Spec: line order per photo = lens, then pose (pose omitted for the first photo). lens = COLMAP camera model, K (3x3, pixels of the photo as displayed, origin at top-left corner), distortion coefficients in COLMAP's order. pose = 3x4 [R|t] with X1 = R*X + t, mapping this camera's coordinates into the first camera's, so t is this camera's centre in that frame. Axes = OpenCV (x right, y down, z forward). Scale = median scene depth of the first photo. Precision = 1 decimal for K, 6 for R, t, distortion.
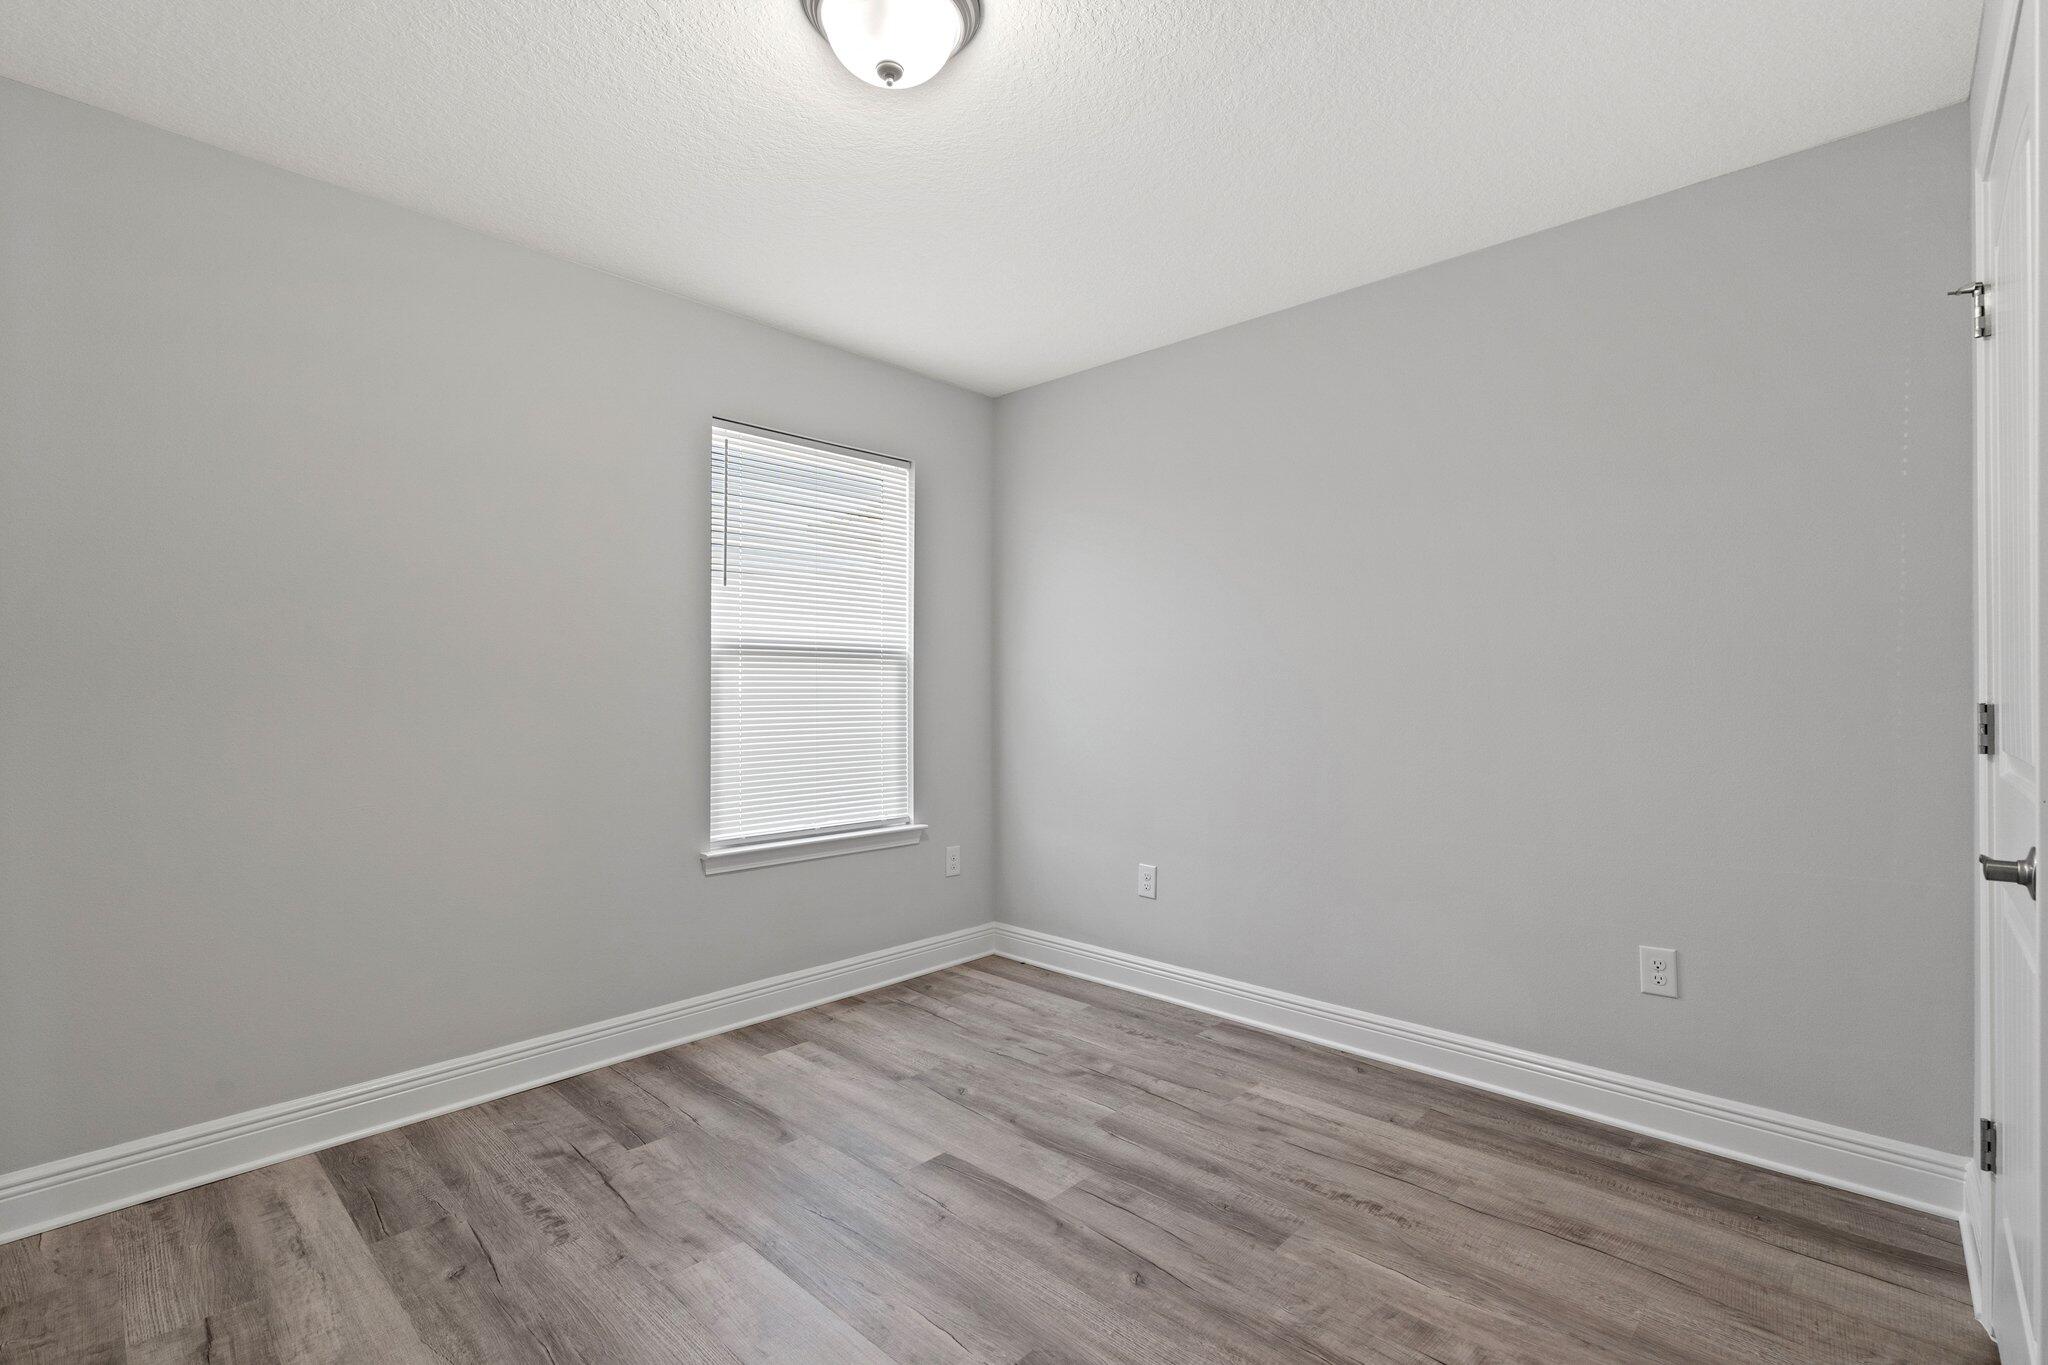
lens RADIAL K [[933.1, 0, 1014.9], [0, 933.1, 676.9], [0, 0, 1]] dist [-0.002324, 0.001700]
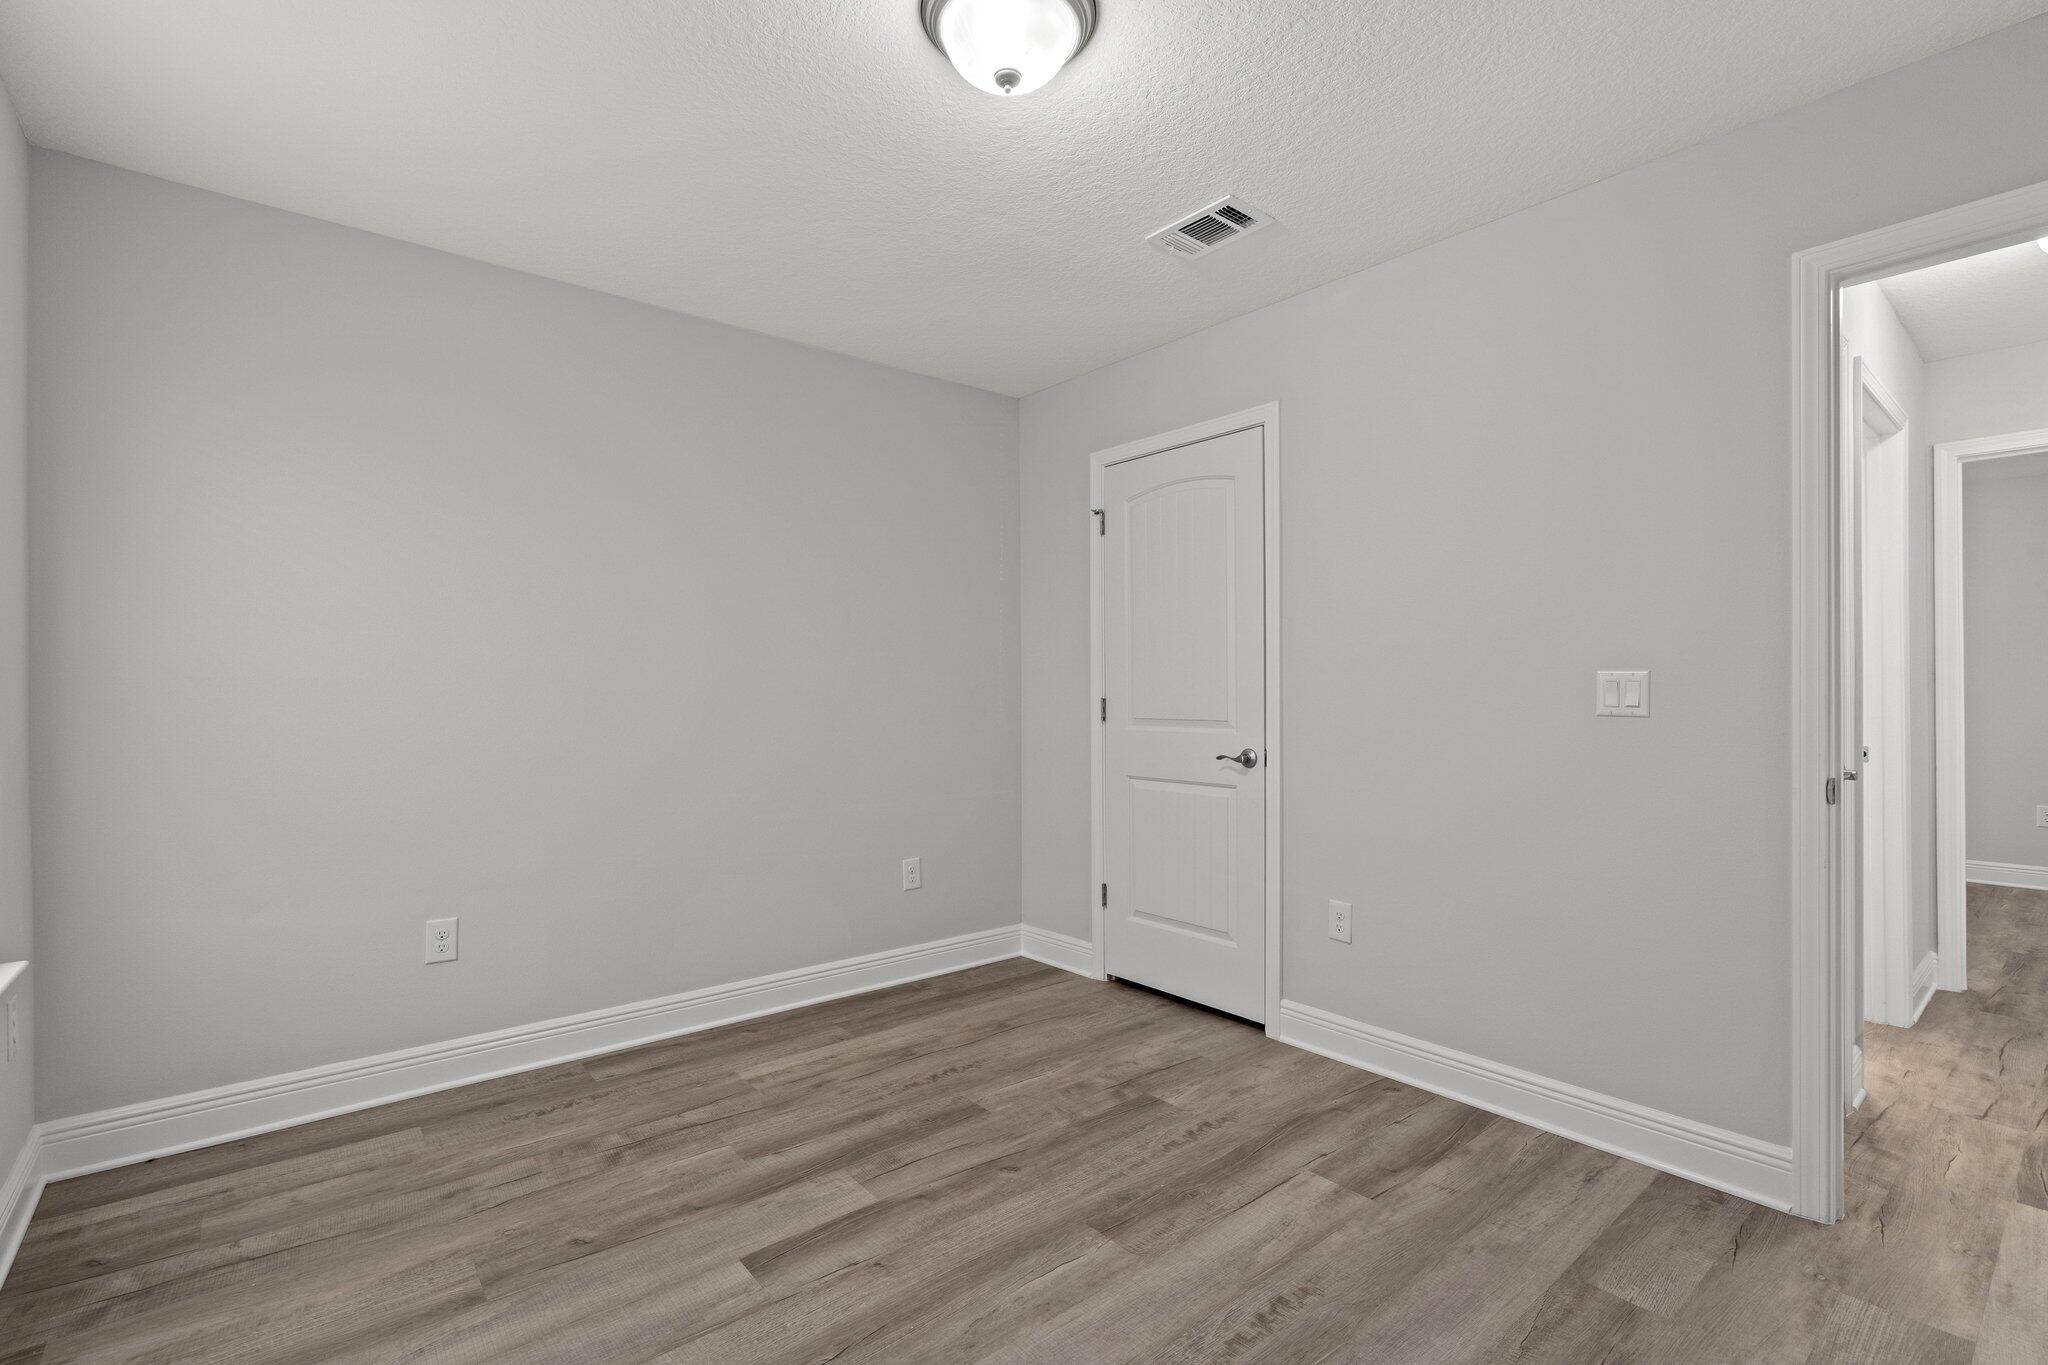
lens RADIAL K [[933.1, 0, 1026.1], [0, 933.1, 674.9], [0, 0, 1]] dist [-0.002324, 0.001700]
pose [[0.107252, 0.019540, 0.994040, -0.795340], [-0.016341, 0.999706, -0.017889, 0.007747], [-0.994098, -0.014325, 0.107540, 0.611853]]
